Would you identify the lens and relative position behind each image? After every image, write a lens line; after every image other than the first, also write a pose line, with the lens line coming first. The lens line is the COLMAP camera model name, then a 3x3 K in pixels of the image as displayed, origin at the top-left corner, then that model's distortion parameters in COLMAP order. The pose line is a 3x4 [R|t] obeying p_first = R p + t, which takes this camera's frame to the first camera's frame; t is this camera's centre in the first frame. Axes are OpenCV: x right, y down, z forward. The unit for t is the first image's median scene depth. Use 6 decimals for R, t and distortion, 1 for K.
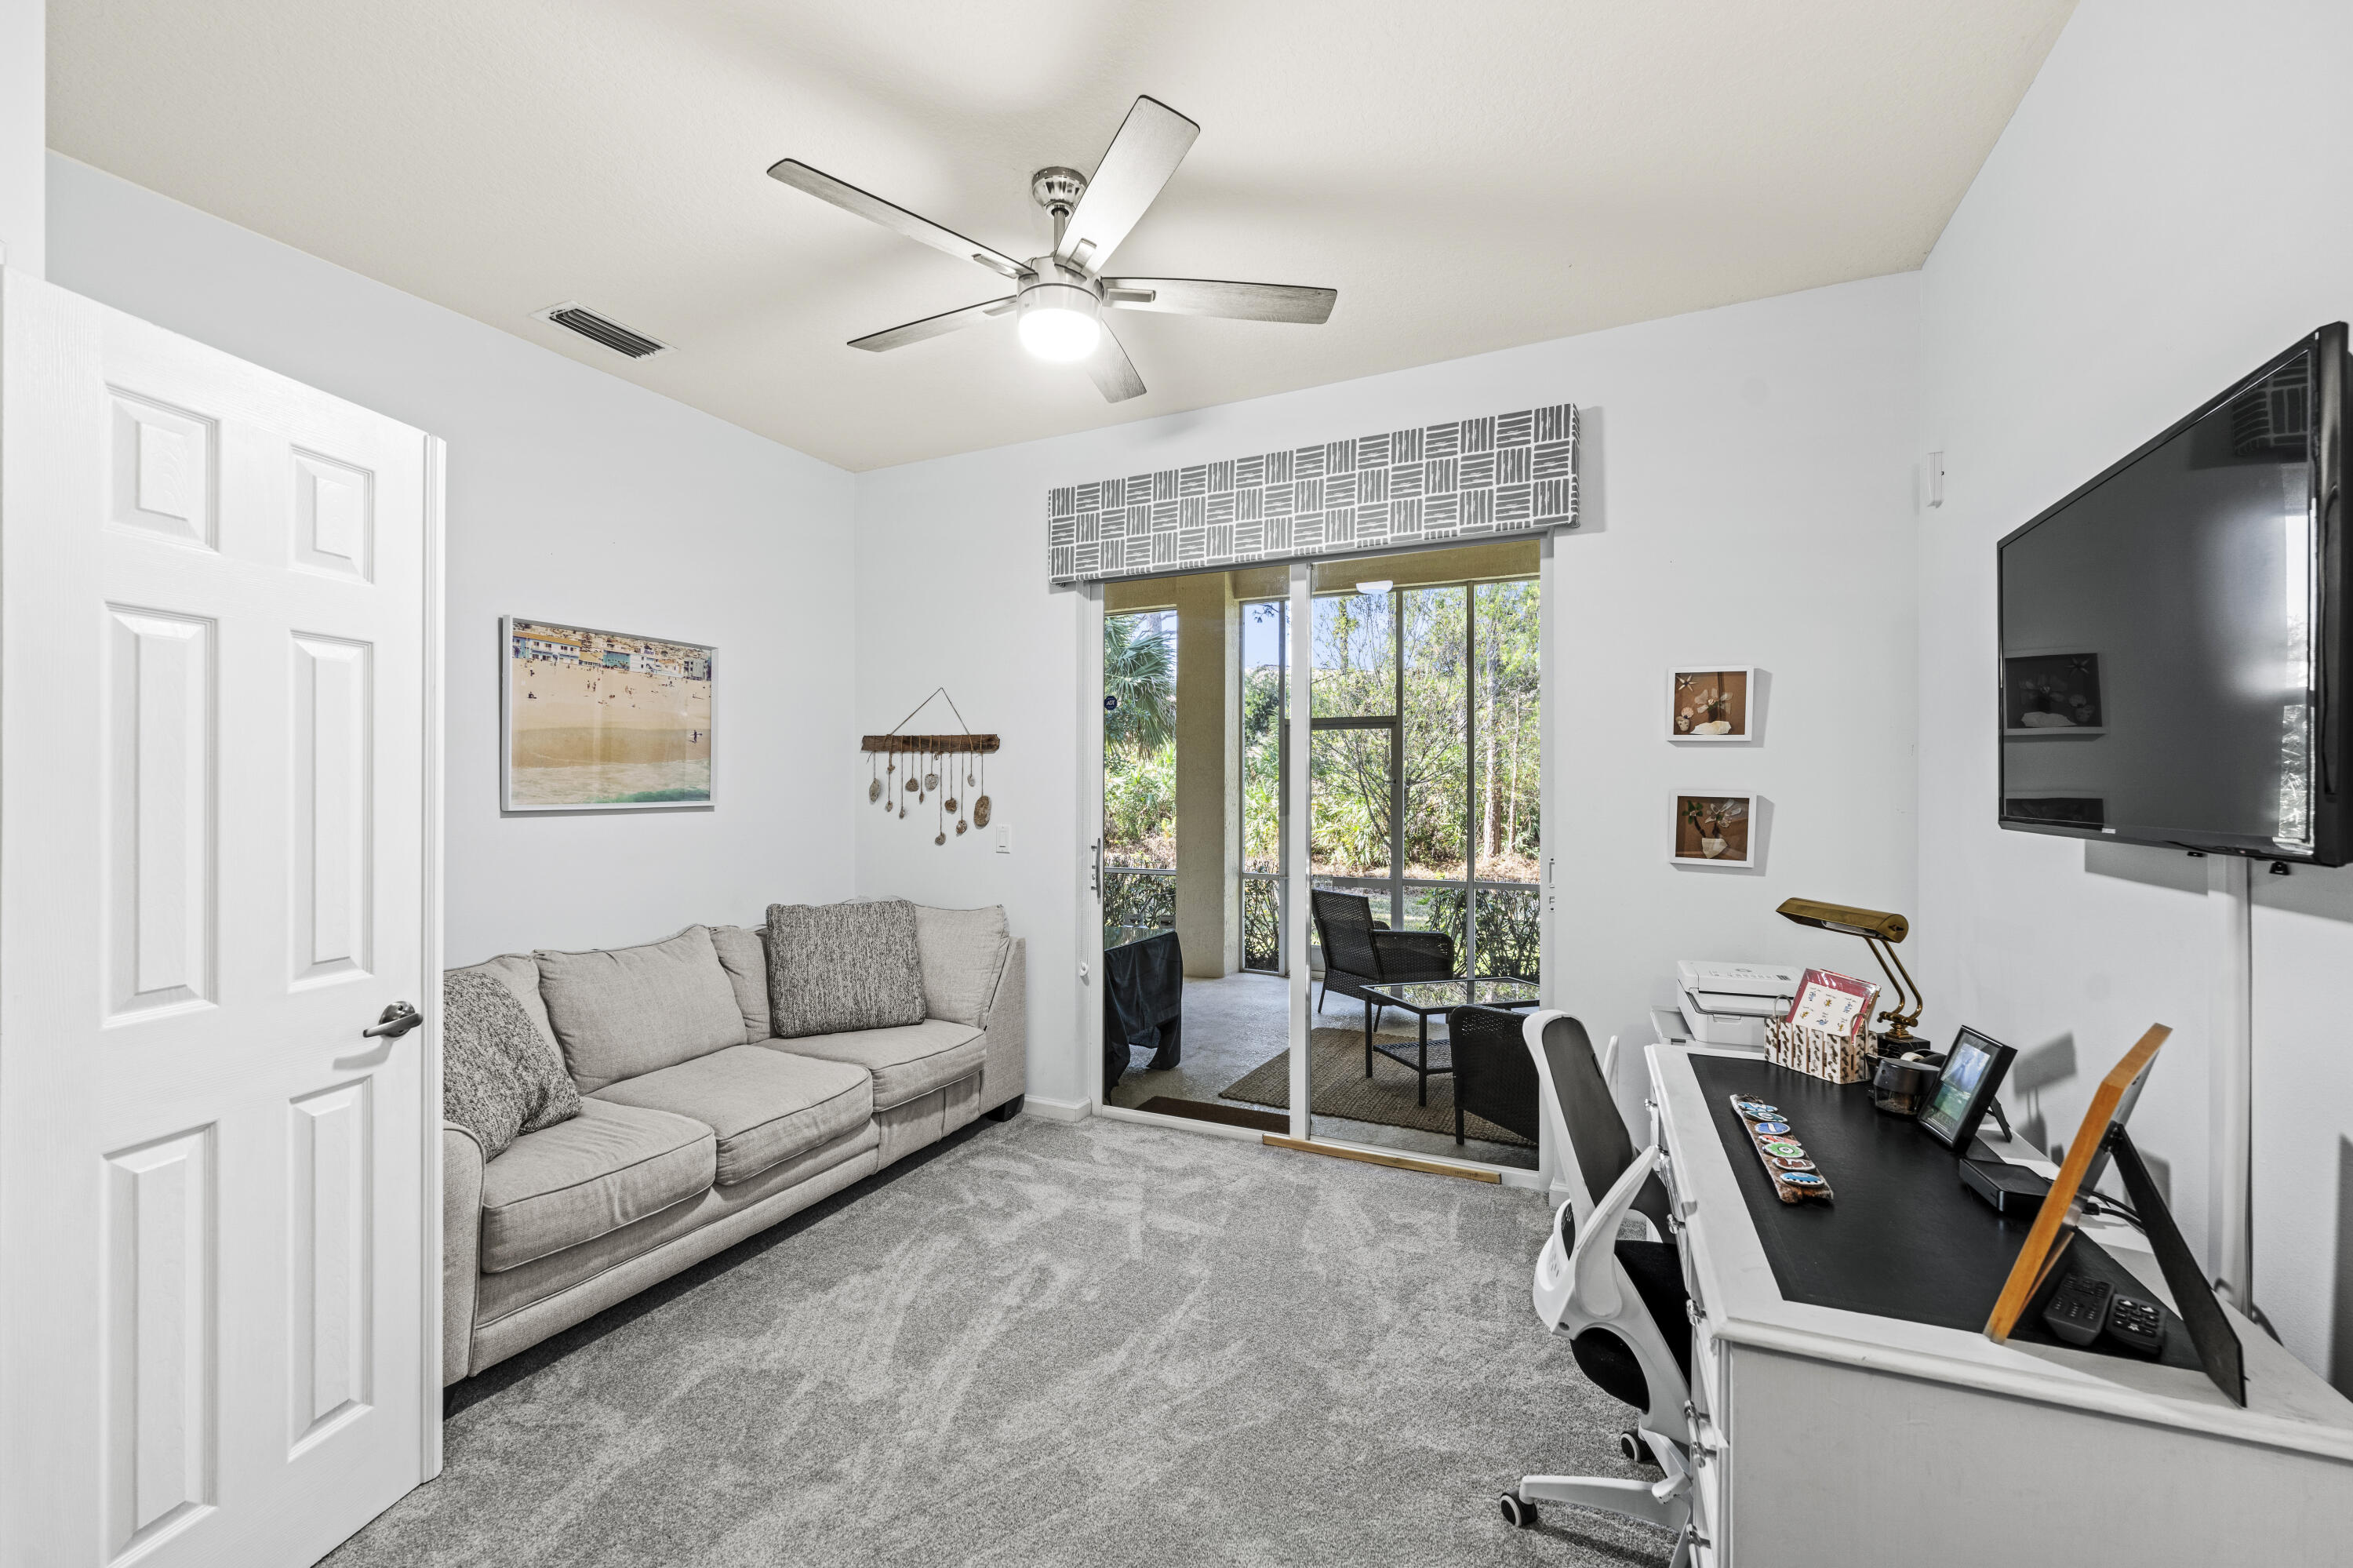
lens RADIAL K [[968.7, 0, 1168.0], [0, 968.7, 784.3], [0, 0, 1]] dist [-0.000442, -0.000235]
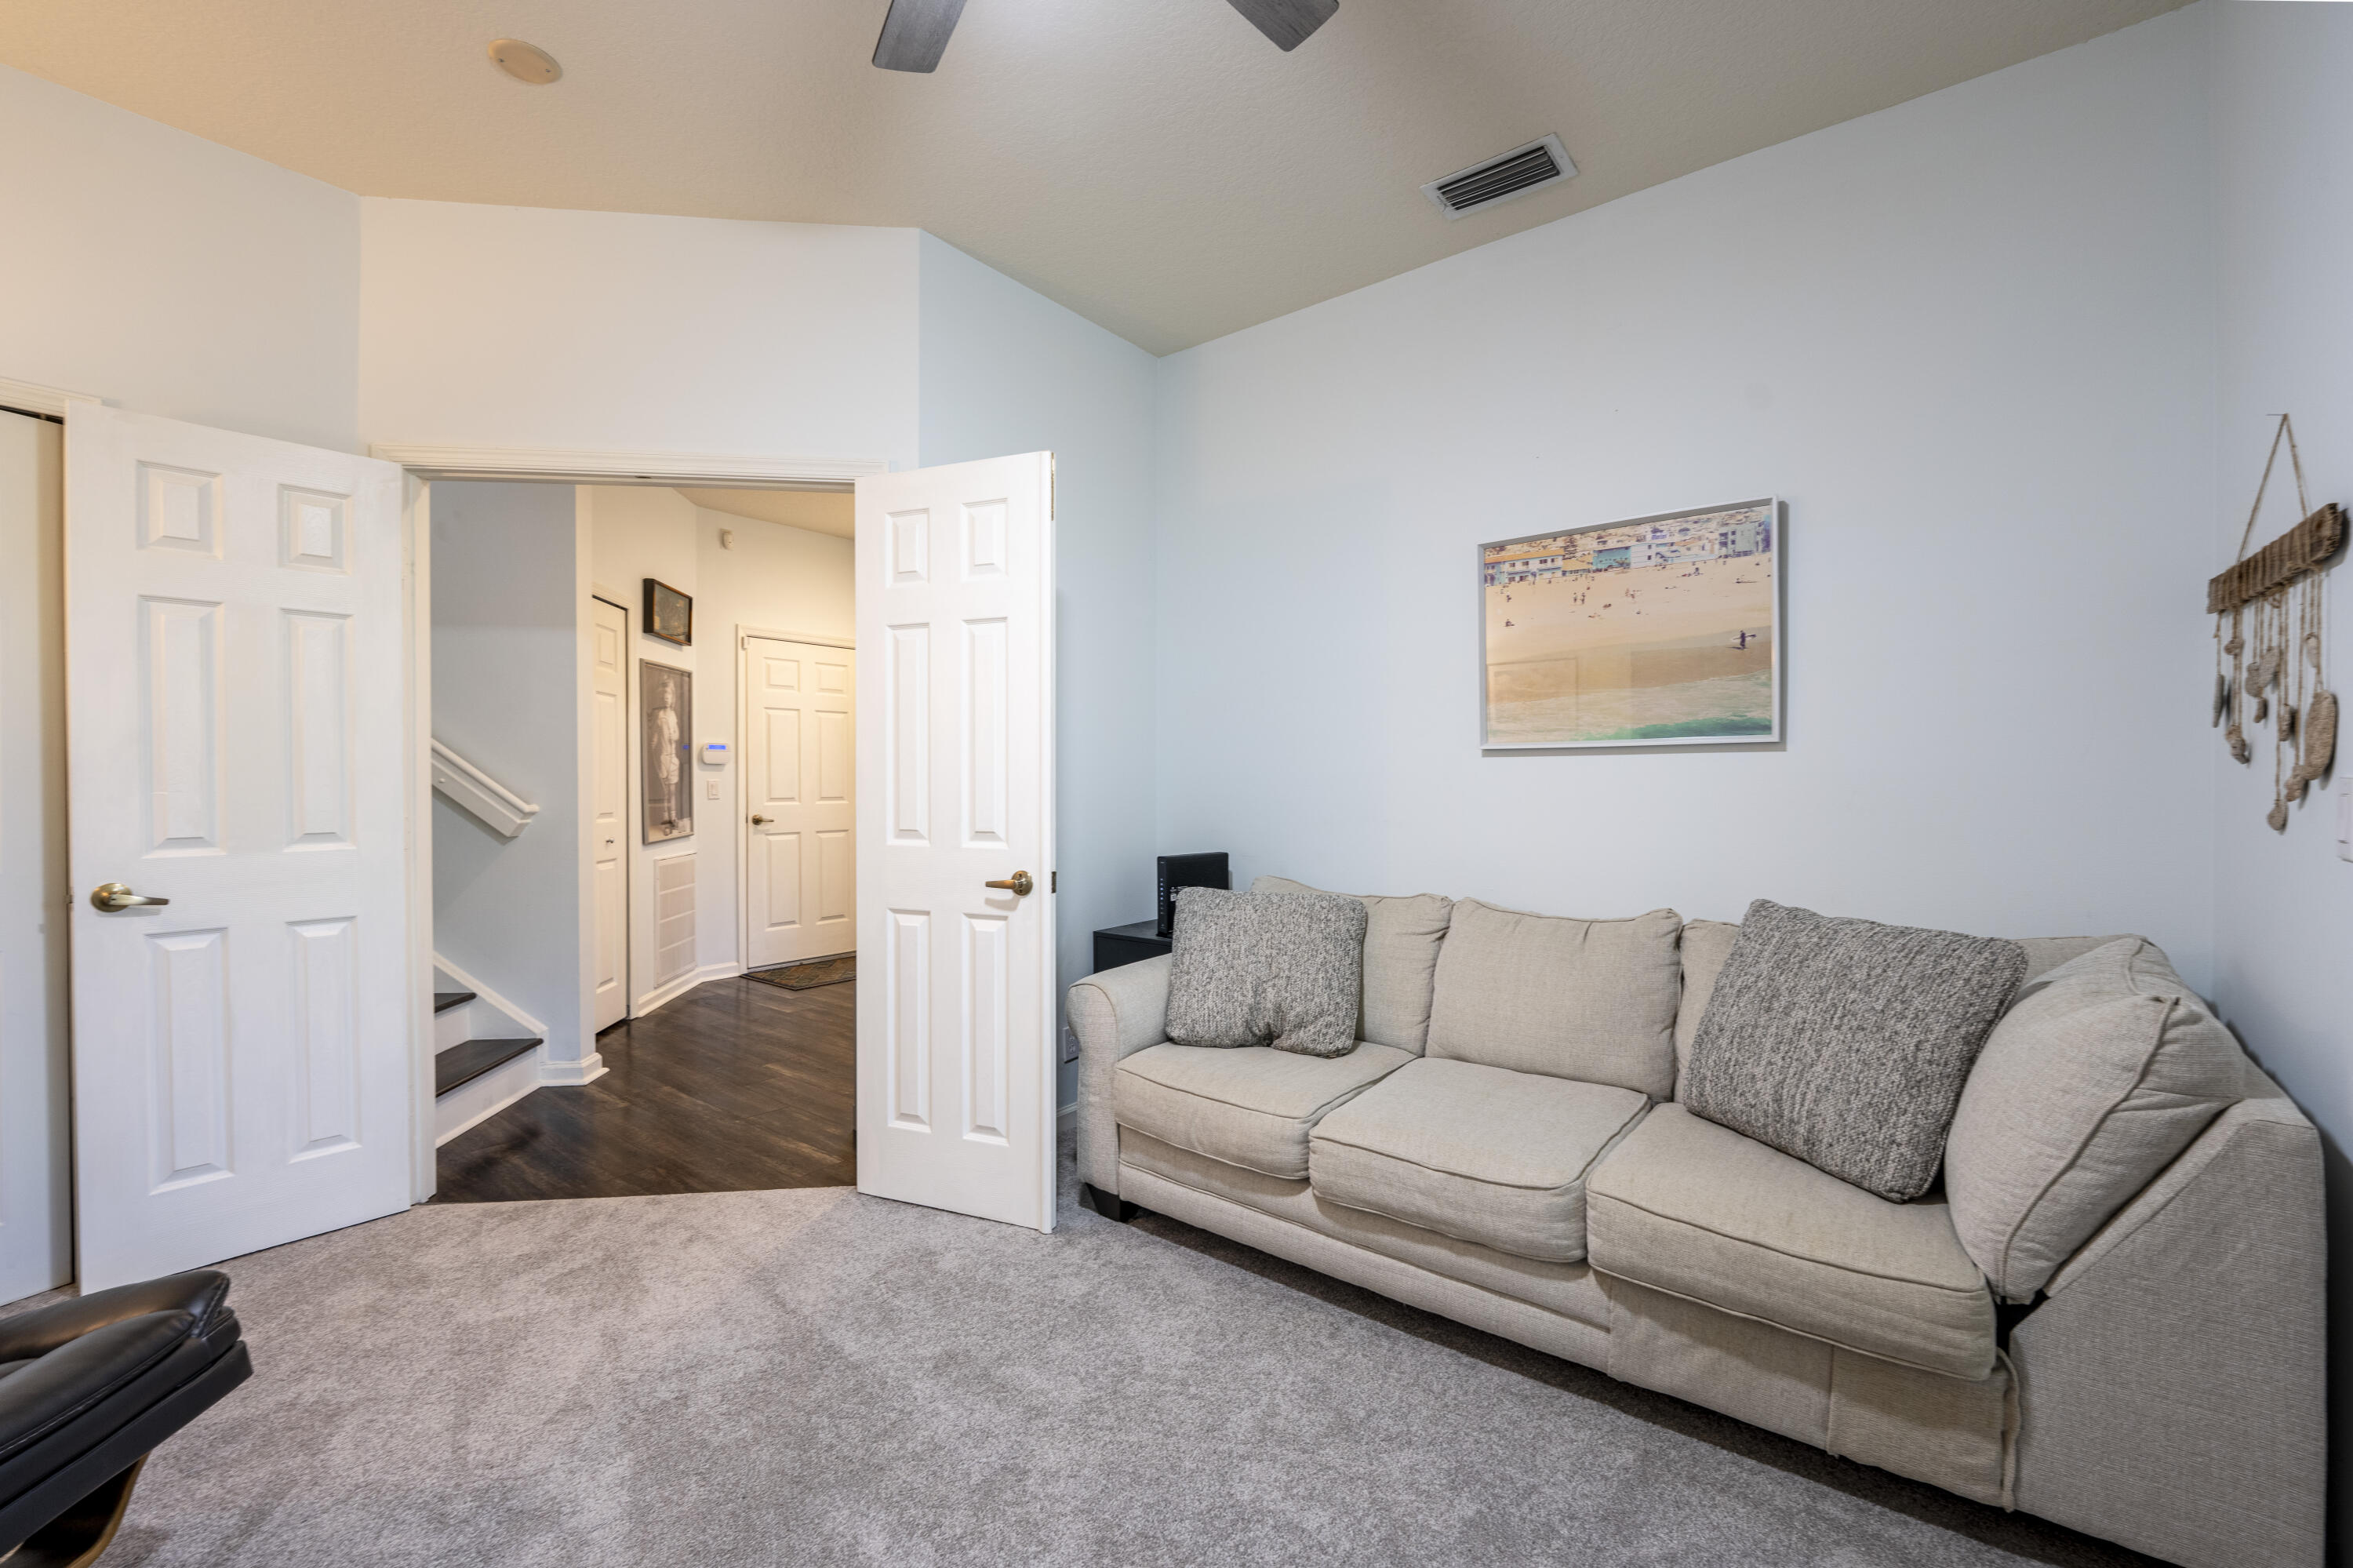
lens RADIAL K [[968.7, 0, 1168.0], [0, 968.7, 784.3], [0, 0, 1]] dist [-0.000442, -0.000235]
pose [[-0.221139, 0.006840, -0.975218, 0.301060], [0.002849, 0.999976, 0.006368, 0.052933], [0.975238, -0.001370, -0.221153, 0.875206]]
